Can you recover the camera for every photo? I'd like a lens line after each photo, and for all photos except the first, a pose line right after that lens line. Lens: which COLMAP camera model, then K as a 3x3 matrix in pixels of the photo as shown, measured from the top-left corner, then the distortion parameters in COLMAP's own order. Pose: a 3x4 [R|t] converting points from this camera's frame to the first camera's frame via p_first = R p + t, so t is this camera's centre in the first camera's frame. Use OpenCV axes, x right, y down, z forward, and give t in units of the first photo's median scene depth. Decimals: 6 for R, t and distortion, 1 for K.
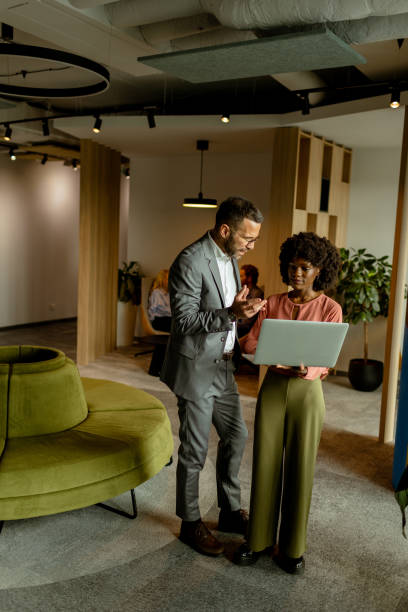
lens RADIAL K [[672.3, 0, 204.0], [0, 672.3, 306.0], [0, 0, 1]] dist [-0.044326, -0.011392]
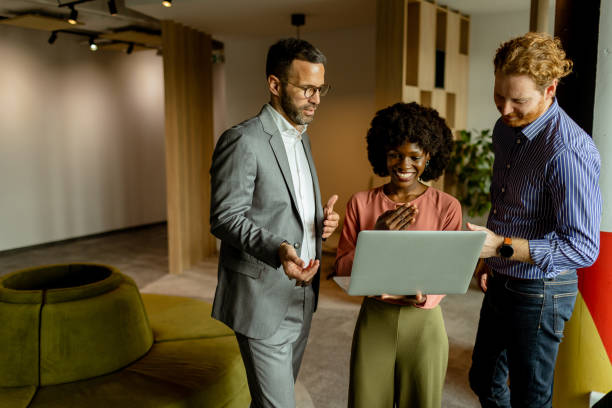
lens RADIAL K [[672.3, 0, 296.6], [0, 672.3, 210.9], [0, 0, 1]] dist [-0.044326, -0.011392]
pose [[0.998336, -0.039215, -0.042275, 0.024248], [0.039900, 0.999084, 0.015479, -0.003605], [0.041629, -0.017140, 0.998986, 0.124864]]
